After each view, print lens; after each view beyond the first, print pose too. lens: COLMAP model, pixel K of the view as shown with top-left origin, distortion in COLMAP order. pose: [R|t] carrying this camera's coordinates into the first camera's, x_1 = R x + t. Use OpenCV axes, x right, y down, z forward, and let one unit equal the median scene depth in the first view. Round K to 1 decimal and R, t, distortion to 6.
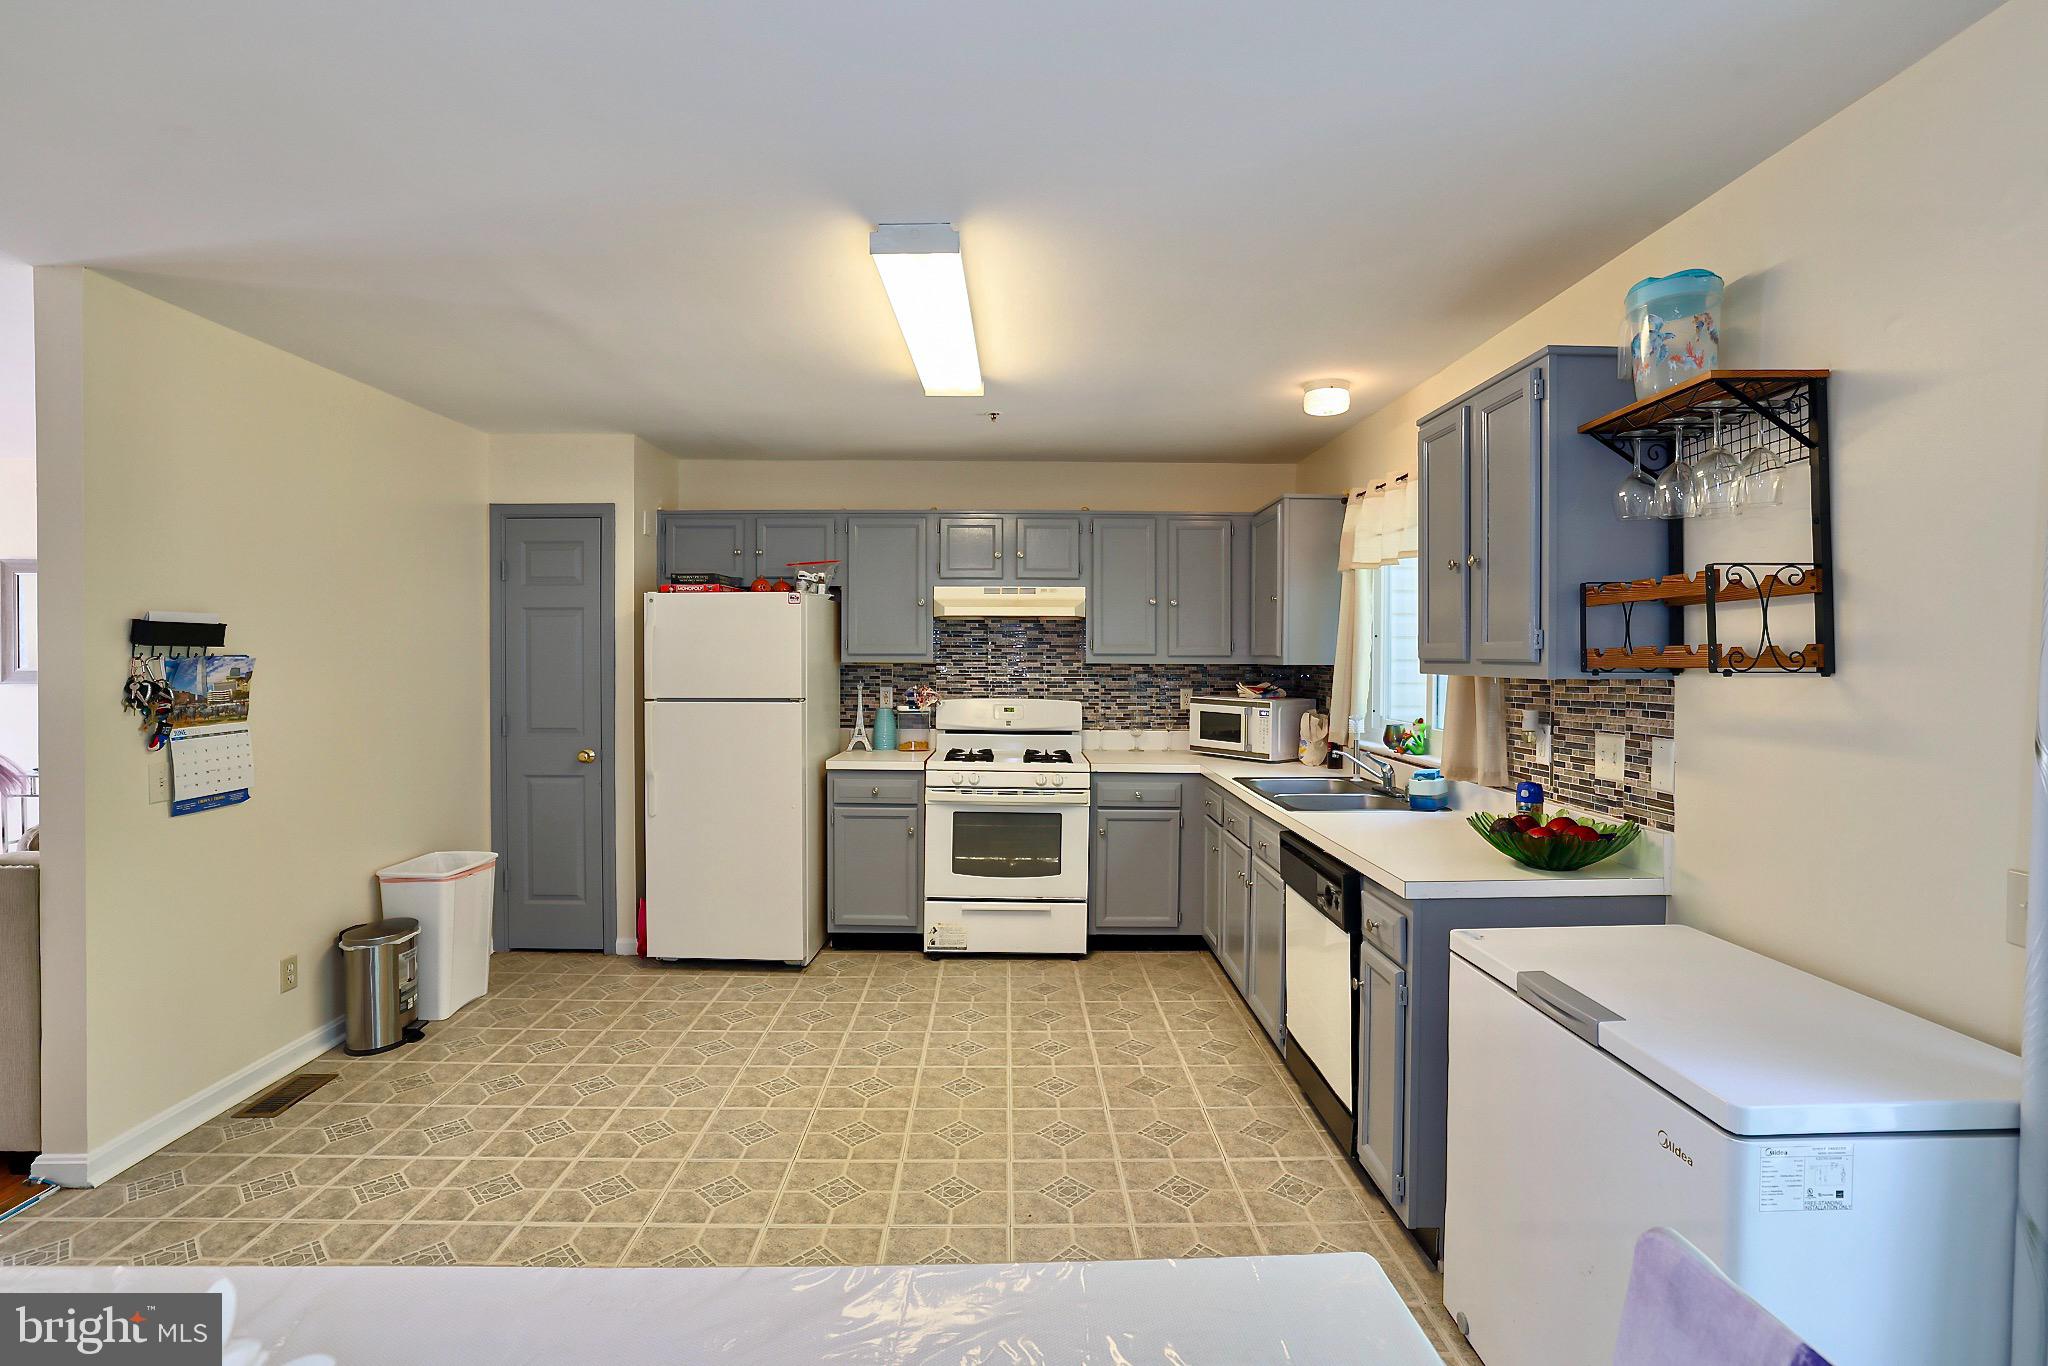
lens RADIAL K [[969.5, 0, 1018.1], [0, 969.5, 668.0], [0, 0, 1]] dist [-0.036192, 0.012832]
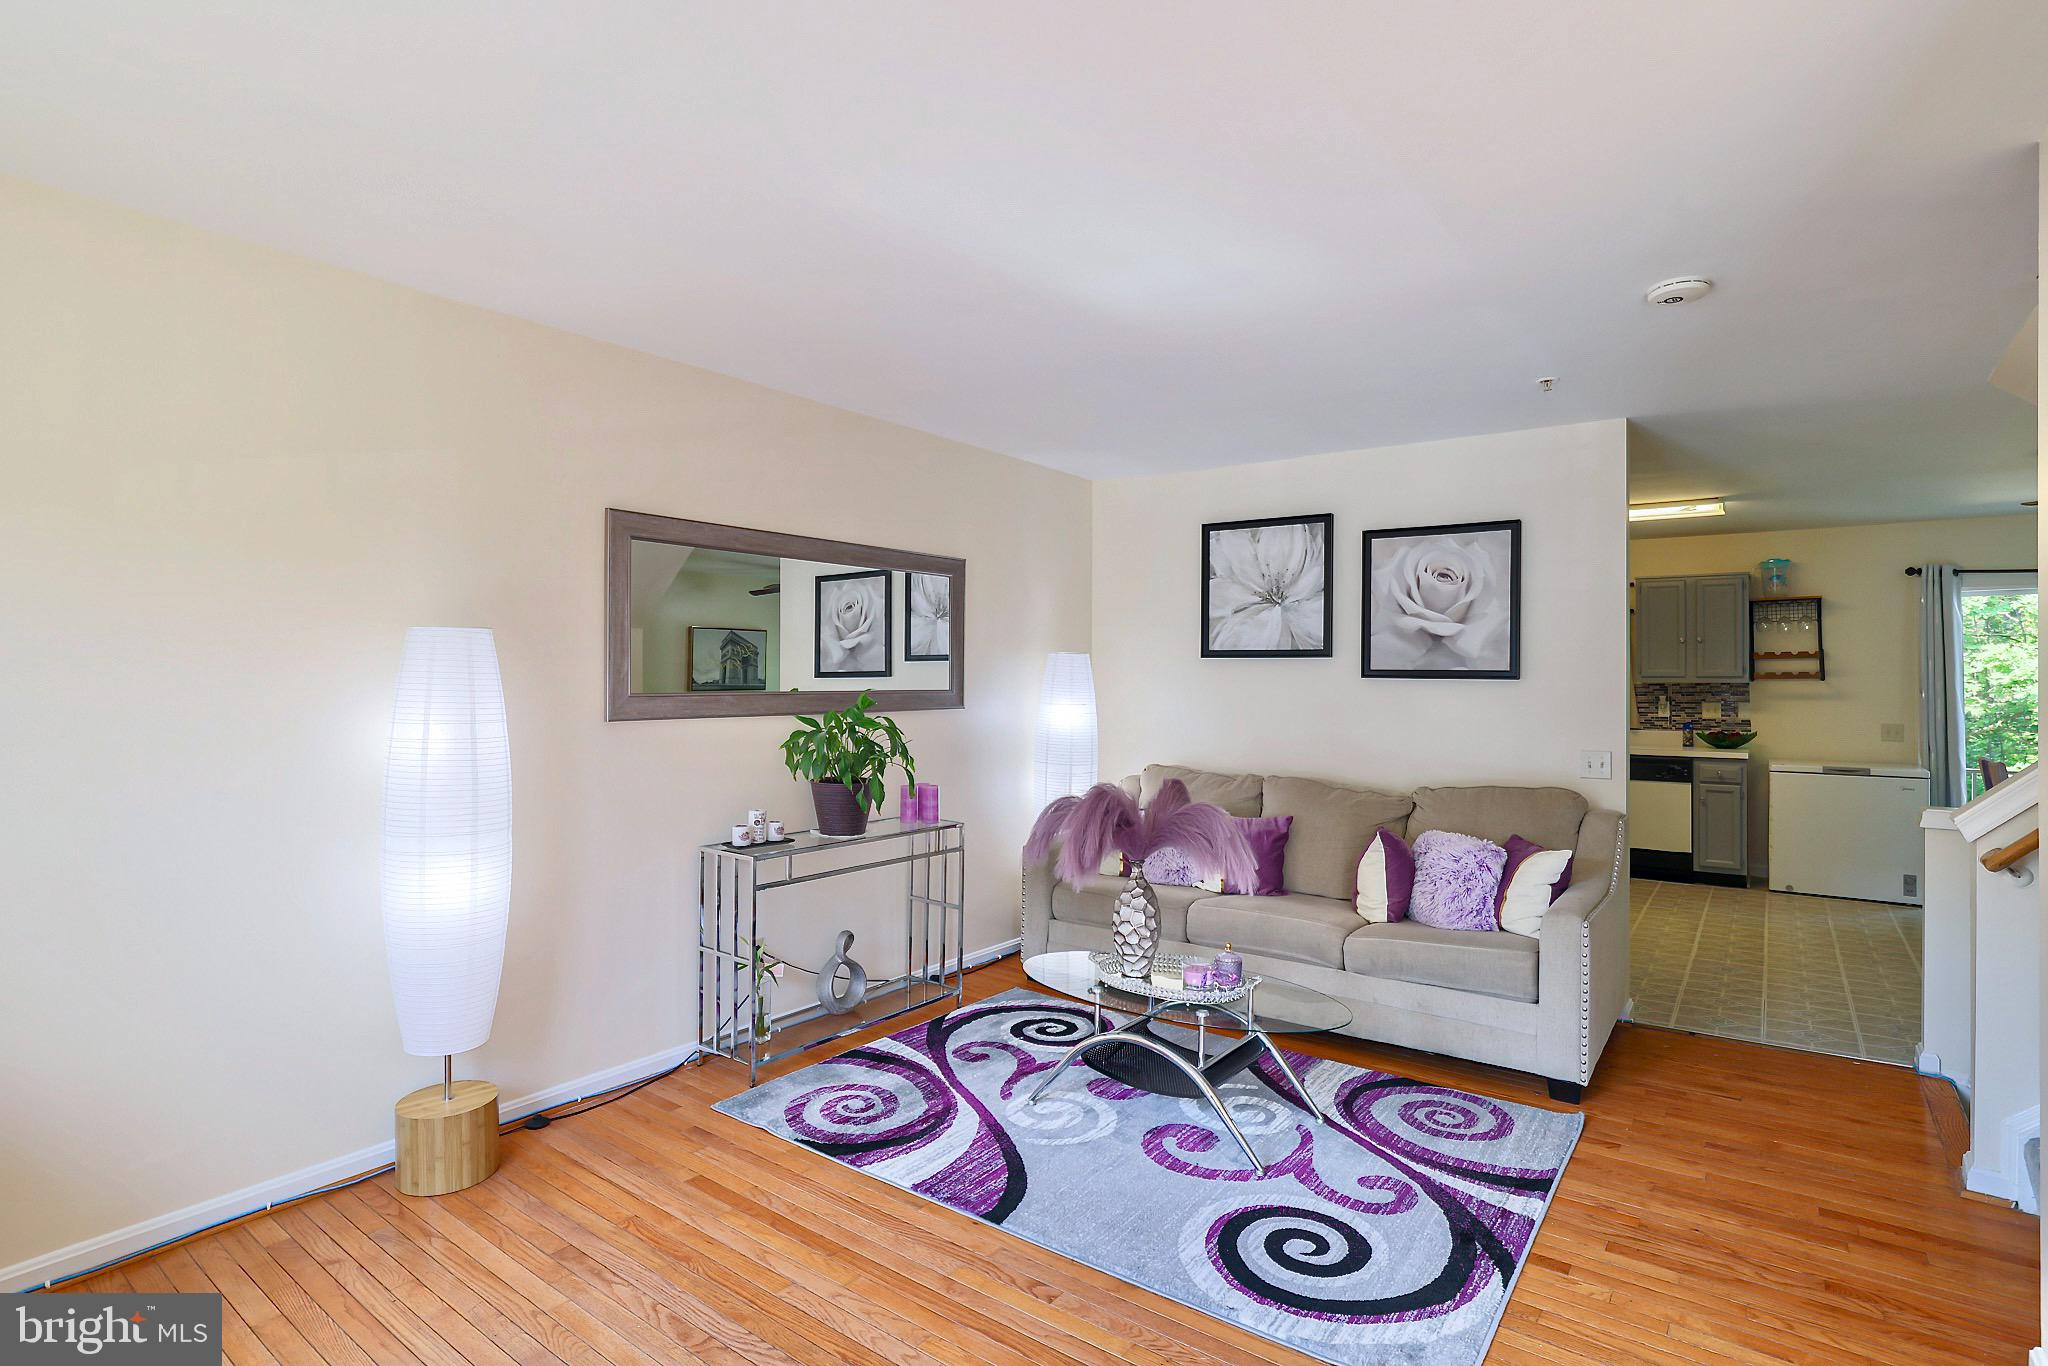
lens RADIAL K [[1006.9, 0, 1009.3], [0, 1006.9, 679.0], [0, 0, 1]] dist [-0.035738, 0.004042]
pose [[0.624121, -0.009590, 0.781269, -1.812017], [0.016177, 0.999869, -0.000649, -0.020169], [-0.781160, 0.013044, 0.624194, 0.476645]]
